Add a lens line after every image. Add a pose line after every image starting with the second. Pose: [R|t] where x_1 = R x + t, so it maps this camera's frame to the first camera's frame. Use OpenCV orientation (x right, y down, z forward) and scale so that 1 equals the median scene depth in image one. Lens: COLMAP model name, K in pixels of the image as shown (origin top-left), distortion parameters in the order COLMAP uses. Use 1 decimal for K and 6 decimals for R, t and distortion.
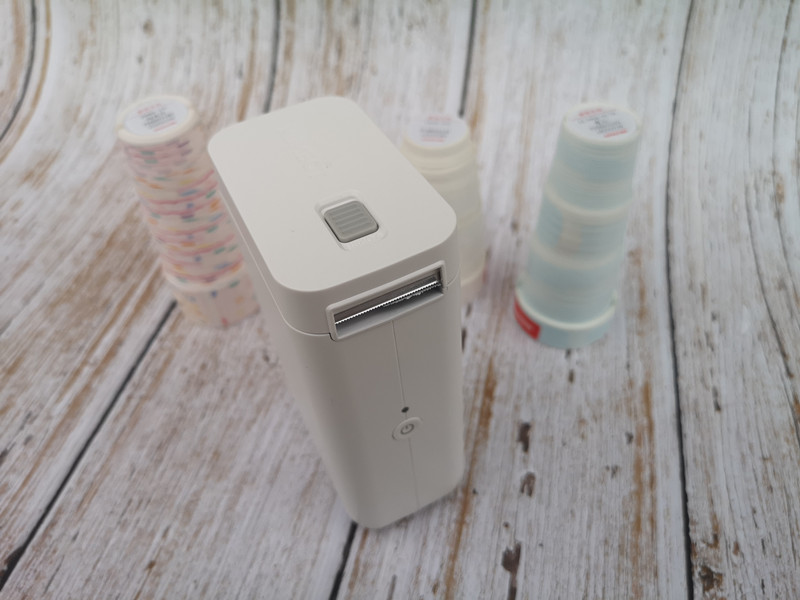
lens RADIAL K [[654.6, 0, 400.0], [0, 654.6, 300.0], [0, 0, 1]] dist [-0.011204, -0.007477]
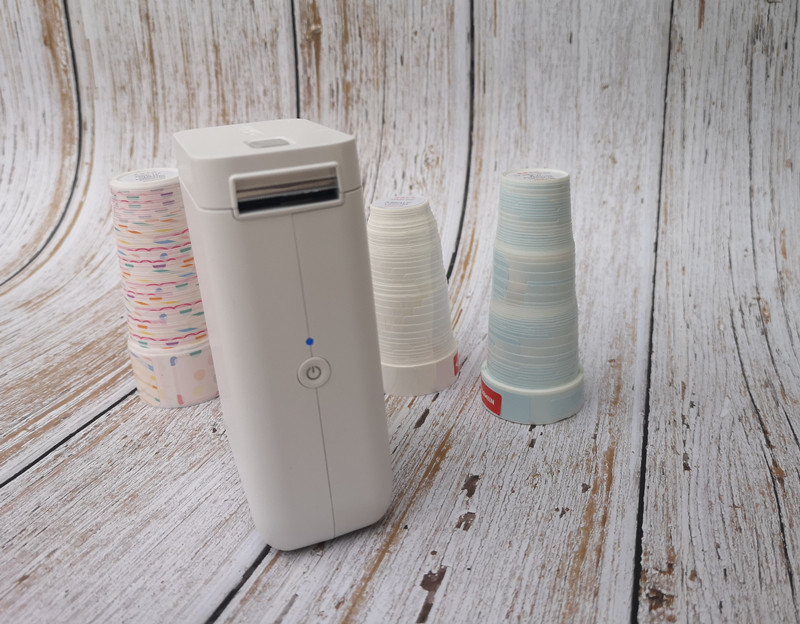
lens RADIAL K [[753.1, 0, 448.7], [0, 753.1, 278.8], [0, 0, 1]] dist [0.055764, -0.084521]
pose [[0.998921, 0.025941, -0.038510, 0.183462], [-0.040862, 0.885009, -0.463777, 0.423569], [0.022051, 0.464851, 0.885114, -0.064200]]
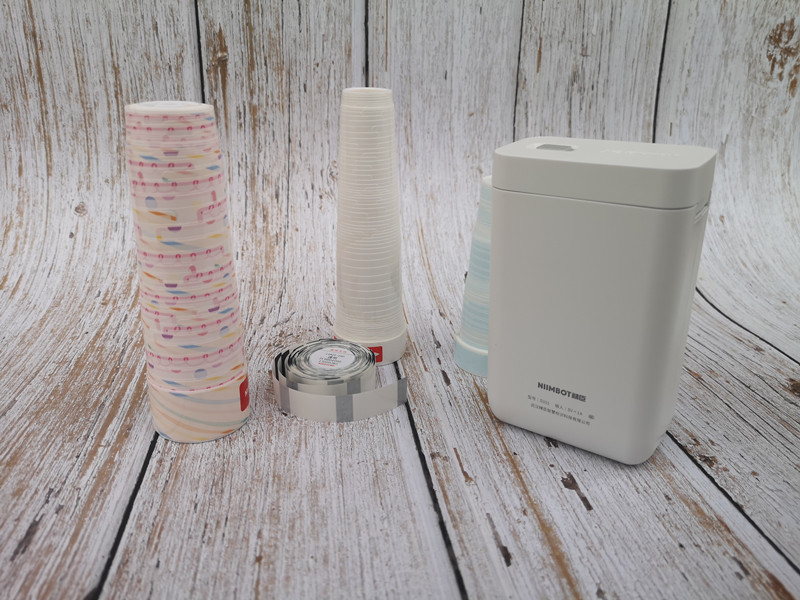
lens RADIAL K [[627.5, 0, 400.0], [0, 627.5, 300.0], [0, 0, 1]] dist [0.054755, -0.070513]
pose [[0.931939, -0.071539, 0.355487, -0.417493], [0.216304, 0.896504, -0.386643, 0.397932], [-0.291035, 0.437221, 0.850962, -0.028286]]
